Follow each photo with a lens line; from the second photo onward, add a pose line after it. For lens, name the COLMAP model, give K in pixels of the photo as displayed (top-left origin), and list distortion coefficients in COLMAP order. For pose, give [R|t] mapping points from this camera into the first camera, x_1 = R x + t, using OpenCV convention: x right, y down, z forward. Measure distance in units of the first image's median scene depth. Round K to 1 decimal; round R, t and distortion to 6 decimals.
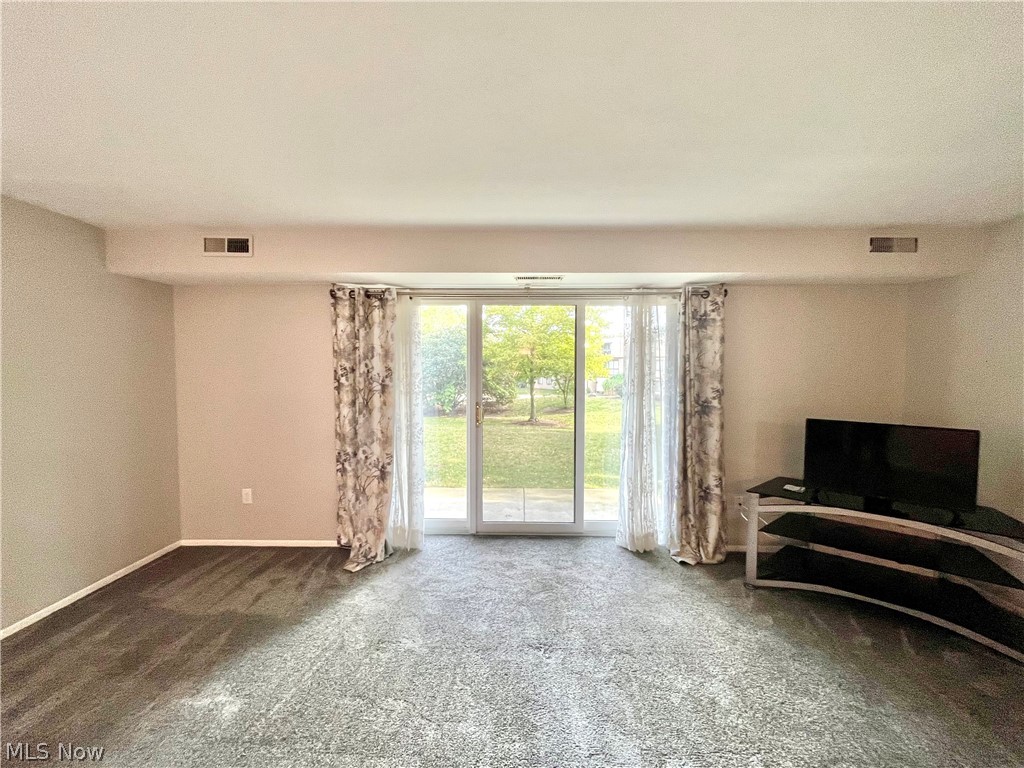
lens RADIAL K [[411.3, 0, 512.0], [0, 411.3, 384.0], [0, 0, 1]] dist [-0.000291, -0.000083]
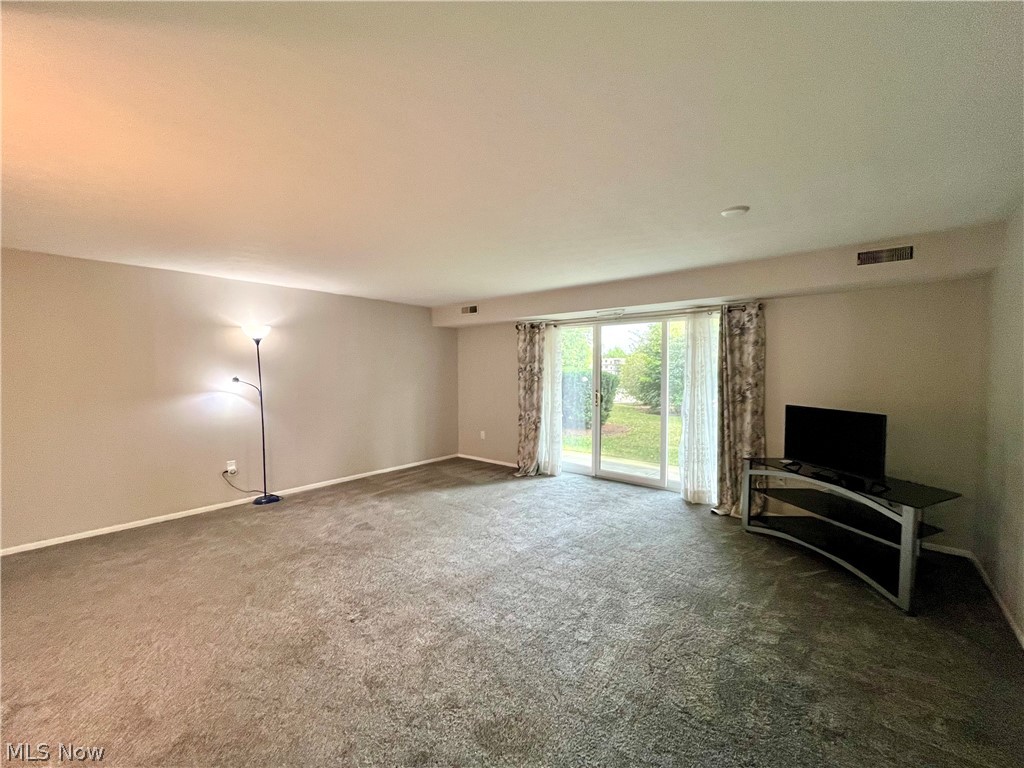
lens RADIAL K [[411.3, 0, 512.0], [0, 411.3, 384.0], [0, 0, 1]] dist [-0.000291, -0.000083]
pose [[0.777122, 0.018788, -0.629069, 0.711780], [-0.023821, 0.999716, 0.000430, 0.032643], [0.628898, 0.014651, 0.777349, -0.438284]]
